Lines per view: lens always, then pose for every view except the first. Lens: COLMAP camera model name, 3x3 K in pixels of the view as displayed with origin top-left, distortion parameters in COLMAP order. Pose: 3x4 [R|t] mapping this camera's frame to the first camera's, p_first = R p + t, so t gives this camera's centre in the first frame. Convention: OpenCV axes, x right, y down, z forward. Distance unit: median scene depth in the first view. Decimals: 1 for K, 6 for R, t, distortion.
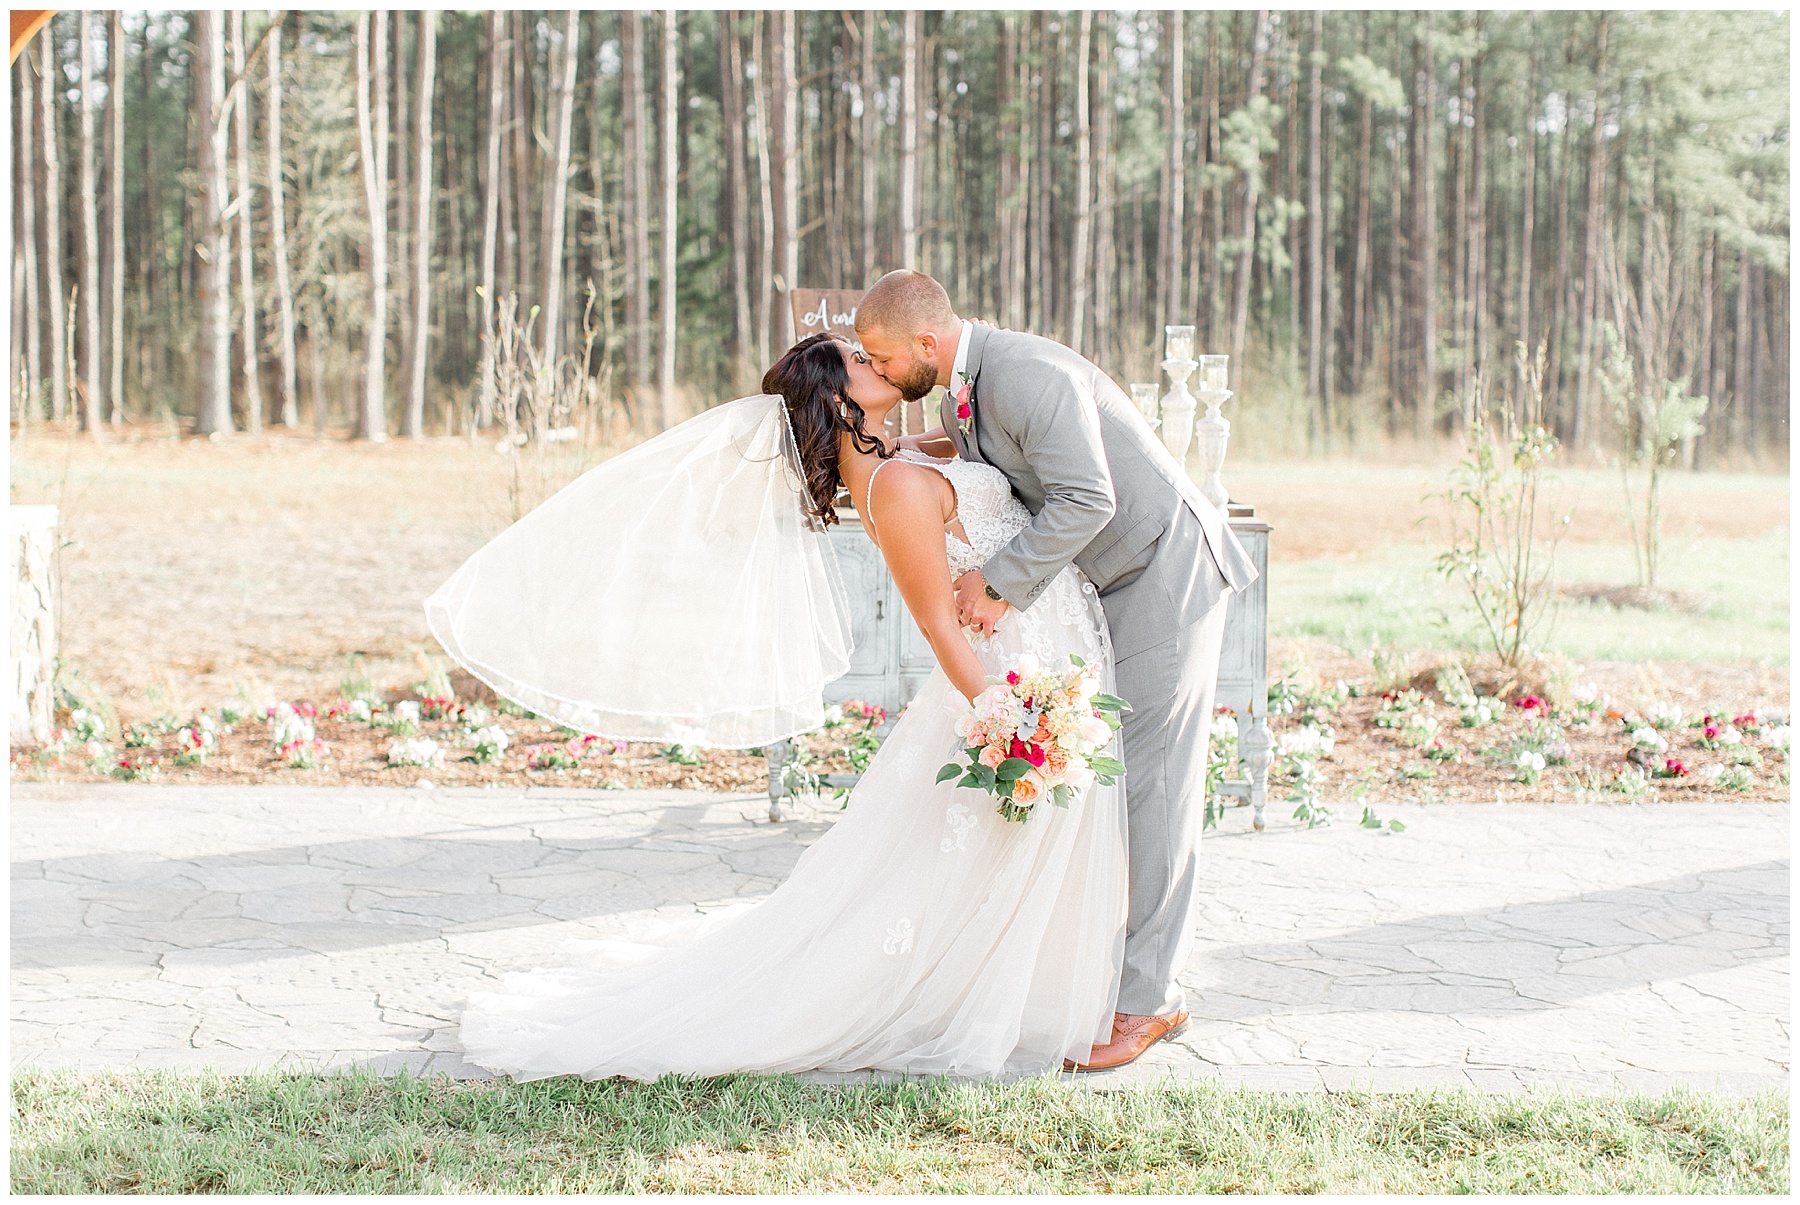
lens RADIAL K [[4475.4, 0, 900.0], [0, 4475.4, 602.5], [0, 0, 1]] dist [-0.075808, 0.448856]
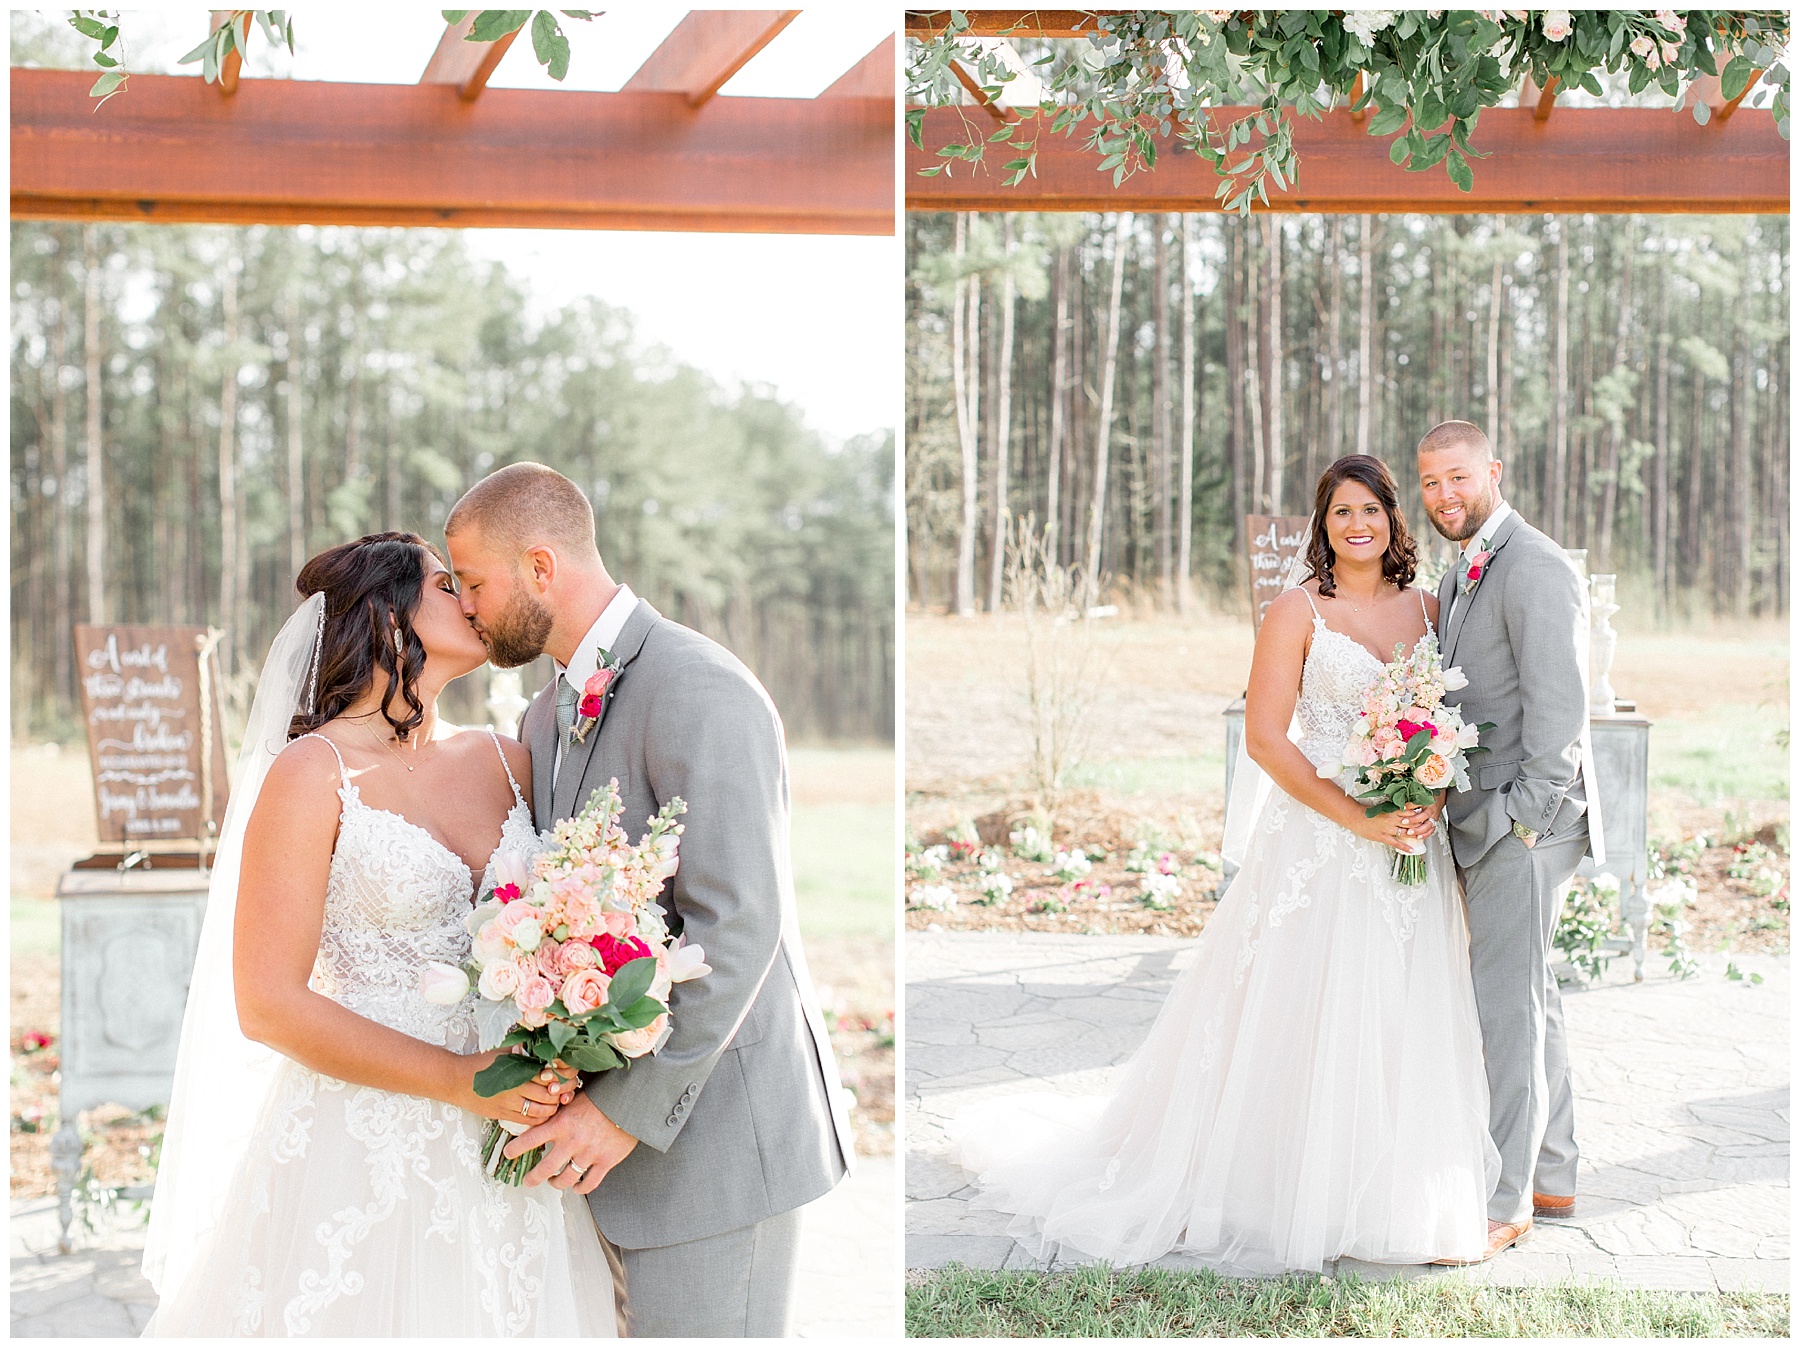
lens RADIAL K [[6719.5, 0, 900.0], [0, 6719.5, 674.0], [0, 0, 1]] dist [-0.305754, 0.550411]
pose [[0.998765, 0.009885, -0.048690, -0.038148], [-0.012595, 0.998370, -0.055663, 0.094594], [0.048060, 0.056208, 0.997262, -1.020366]]
